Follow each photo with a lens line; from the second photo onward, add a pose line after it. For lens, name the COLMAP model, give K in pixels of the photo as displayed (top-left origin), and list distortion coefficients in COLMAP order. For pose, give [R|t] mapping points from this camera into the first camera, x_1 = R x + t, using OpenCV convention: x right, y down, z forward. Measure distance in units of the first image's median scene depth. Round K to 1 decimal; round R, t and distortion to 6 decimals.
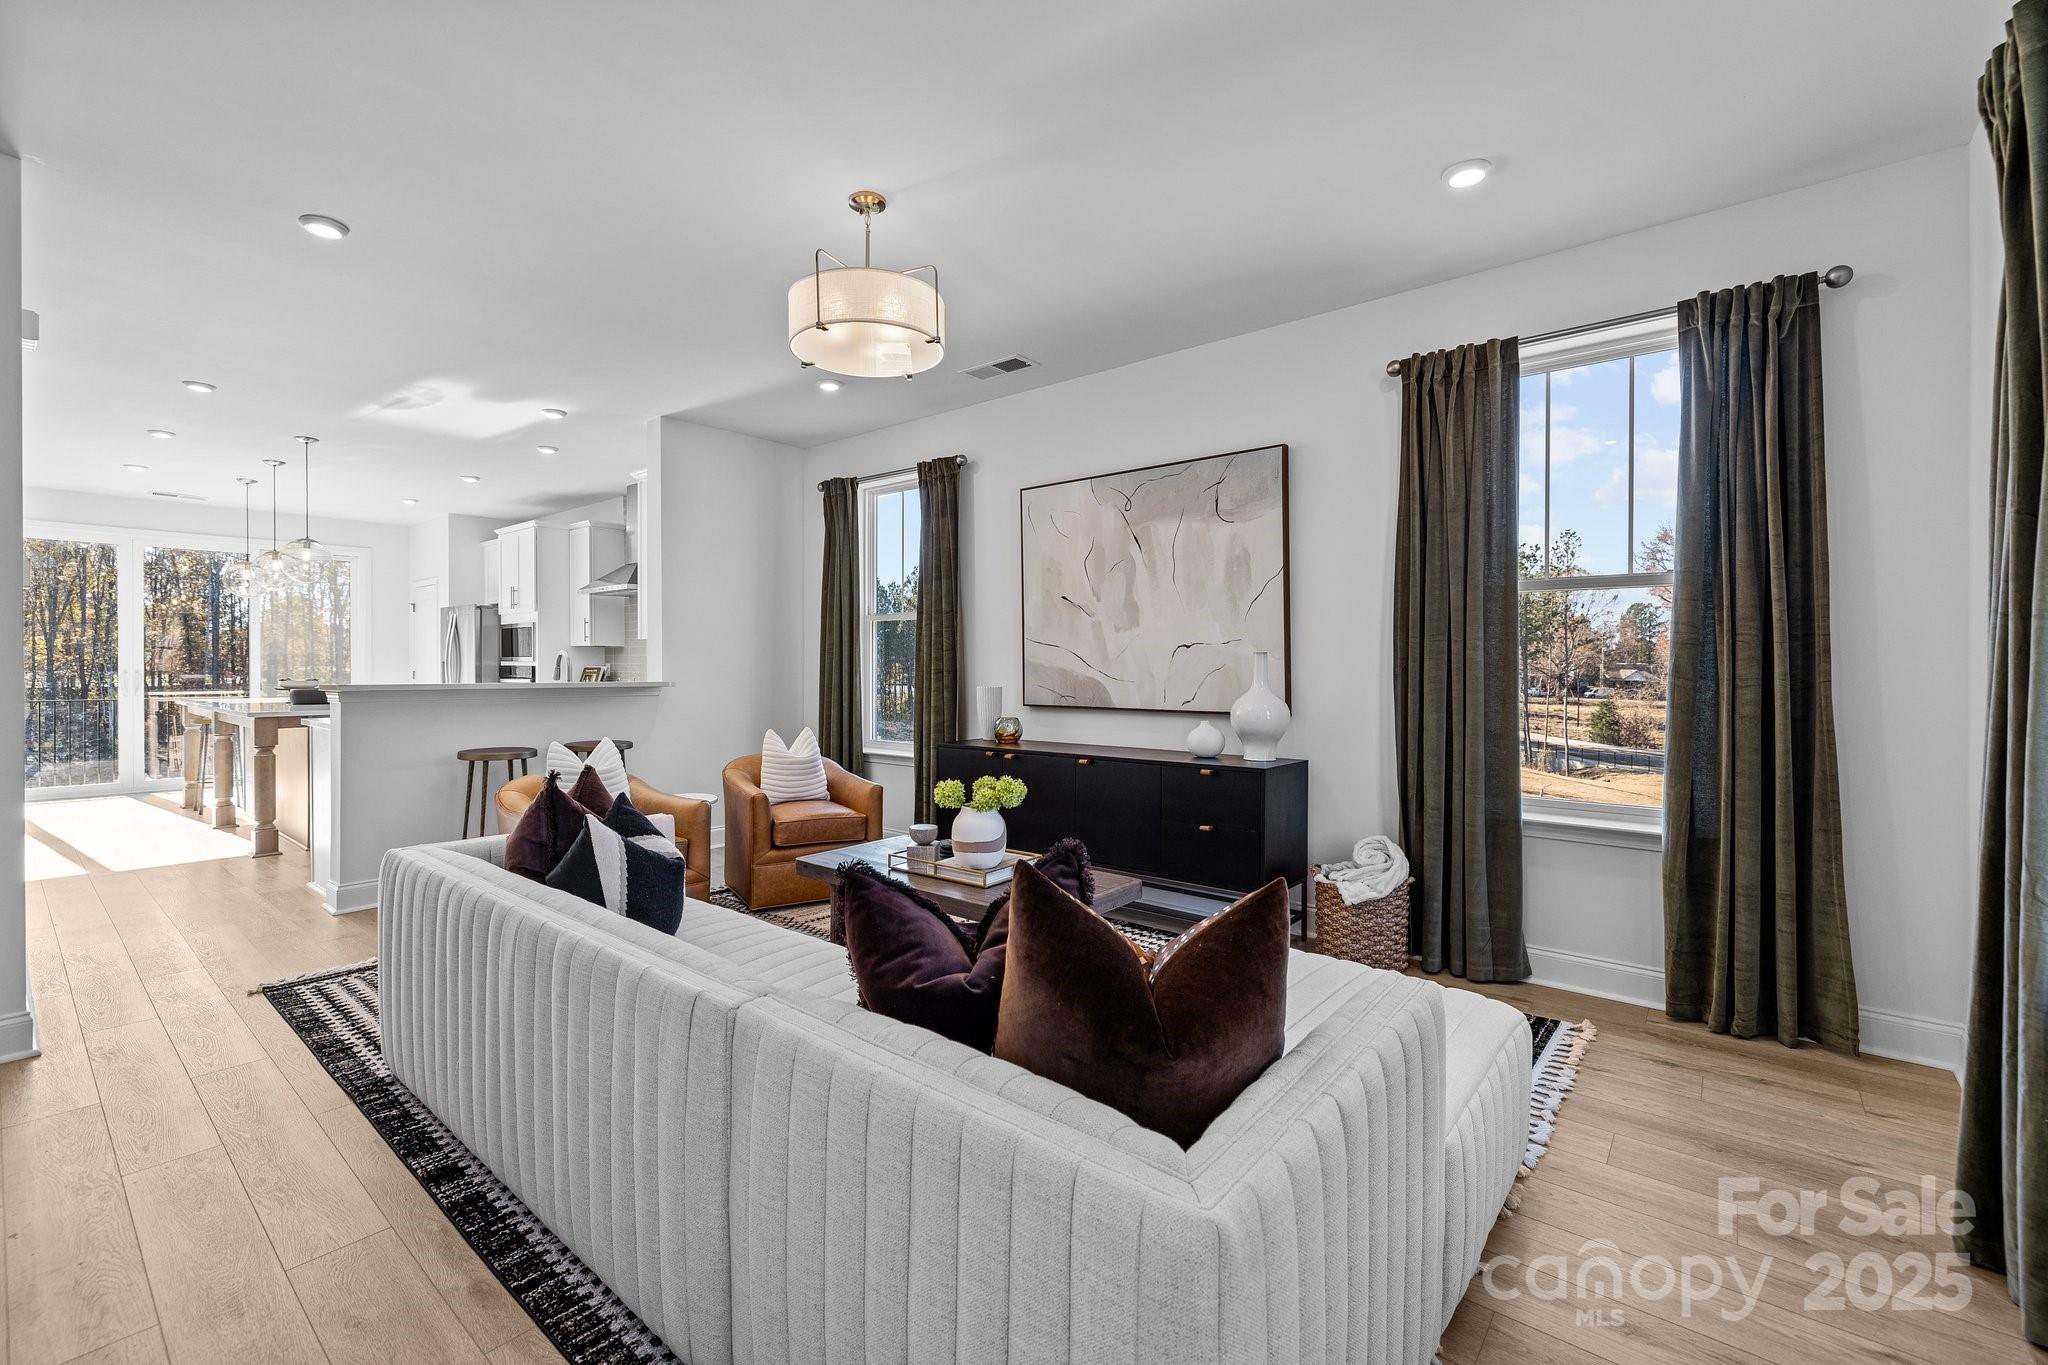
lens RADIAL K [[861.8, 0, 999.1], [0, 861.8, 667.1], [0, 0, 1]] dist [0.000185, 0.001174]
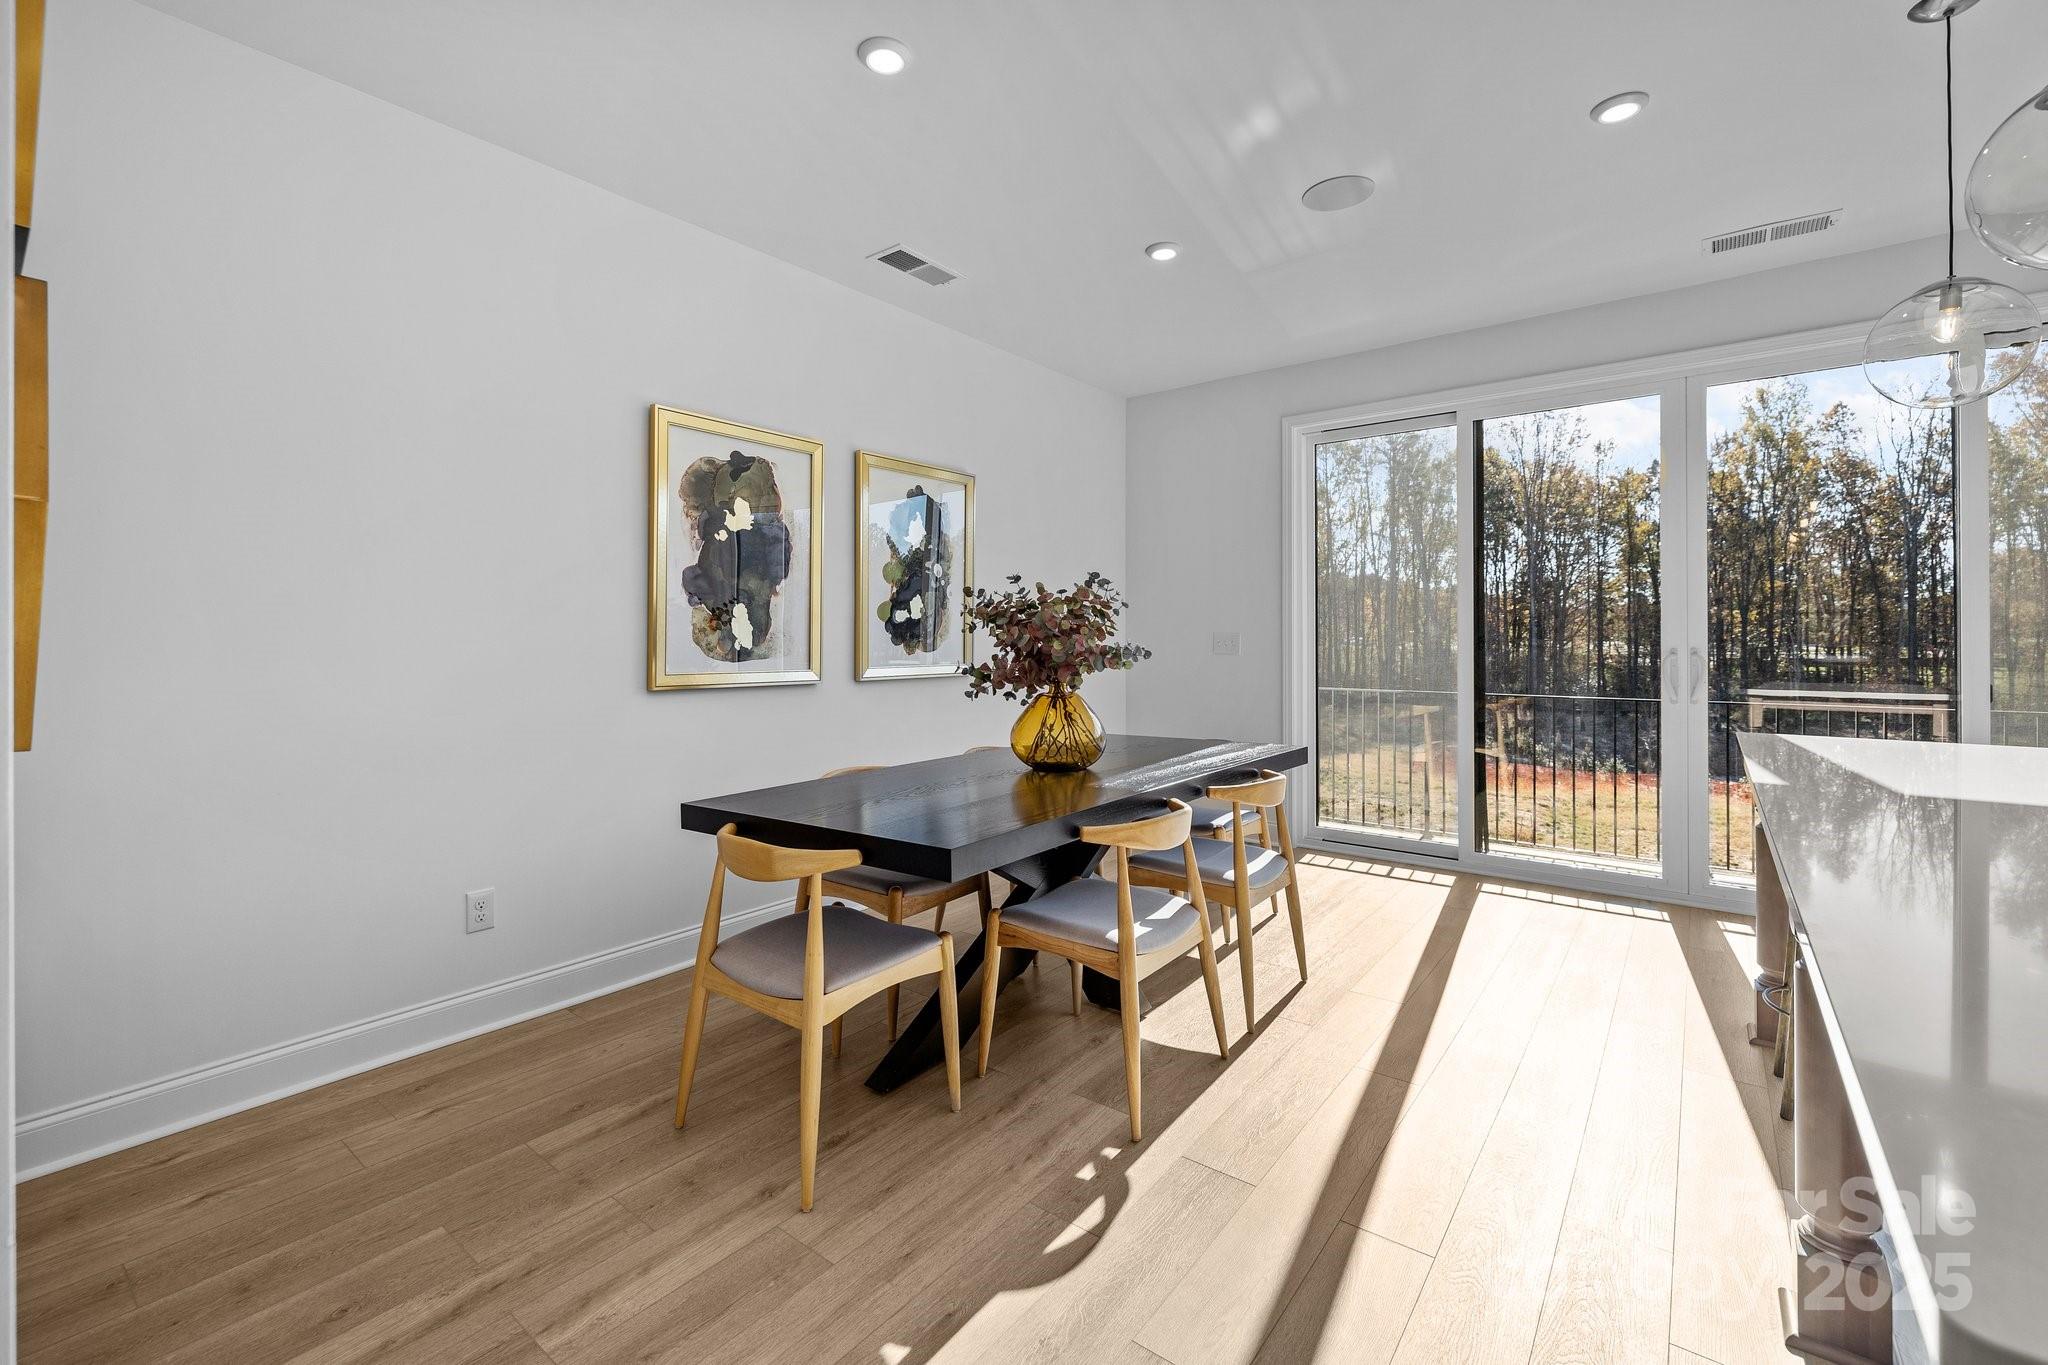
lens RADIAL K [[861.8, 0, 1006.9], [0, 861.8, 654.2], [0, 0, 1]] dist [0.000185, 0.001174]
pose [[0.022941, 0.017890, -0.999577, -0.455985], [0.000016, 0.999840, 0.017895, -0.002662], [0.999737, -0.000427, 0.022937, 0.534474]]
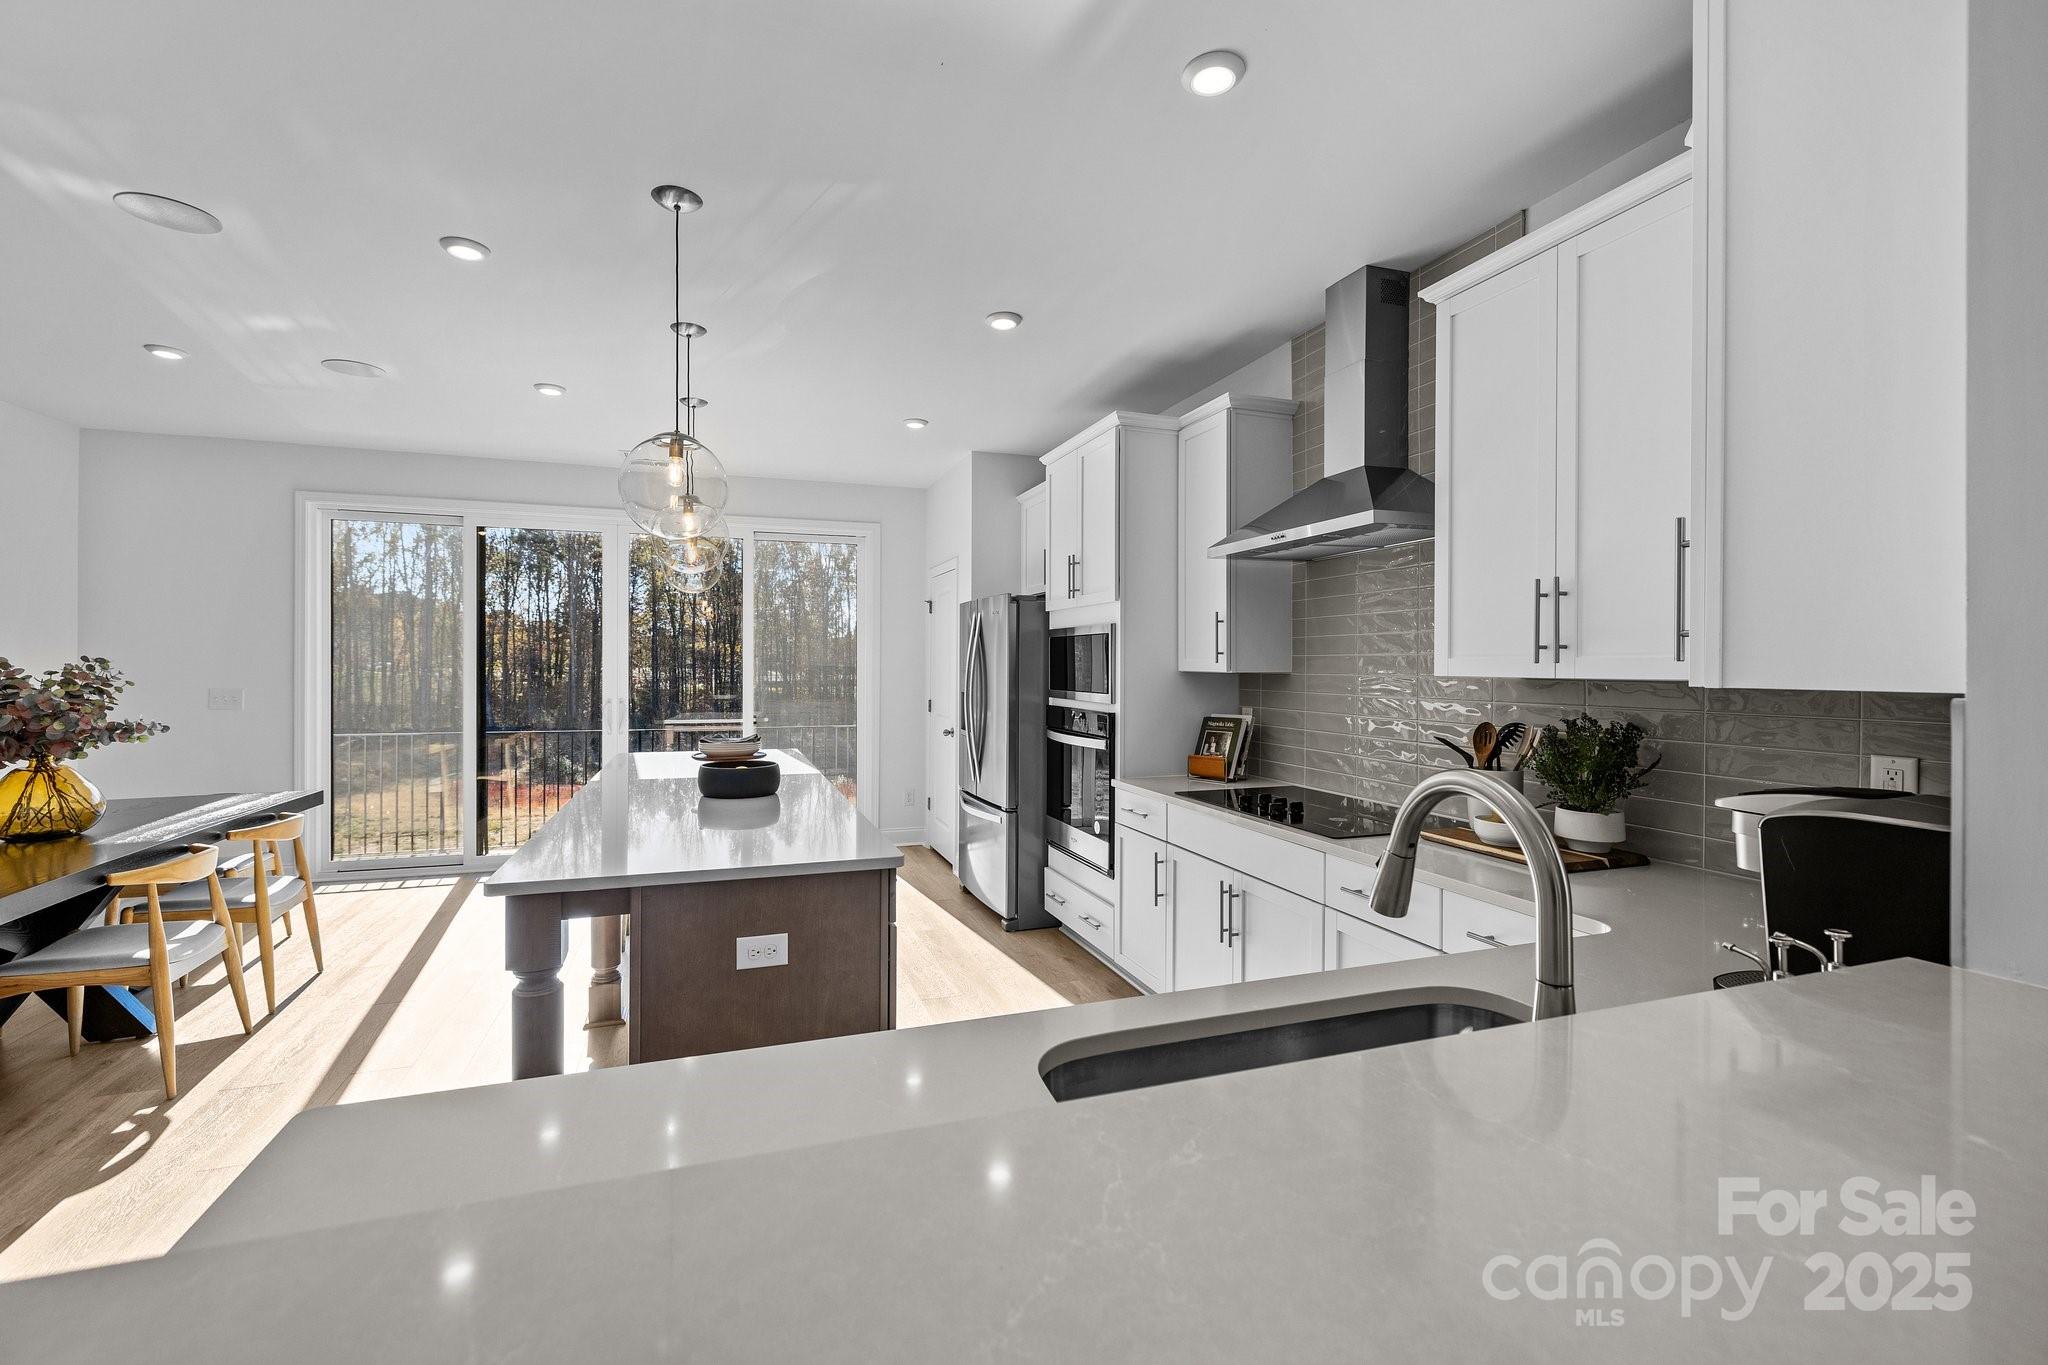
lens RADIAL K [[861.8, 0, 1010.5], [0, 861.8, 661.1], [0, 0, 1]] dist [0.000185, 0.001174]
pose [[0.860533, 0.003213, -0.509385, -0.290128], [-0.008200, 0.999938, -0.007546, -0.022739], [0.509330, 0.010671, 0.860505, 0.468889]]
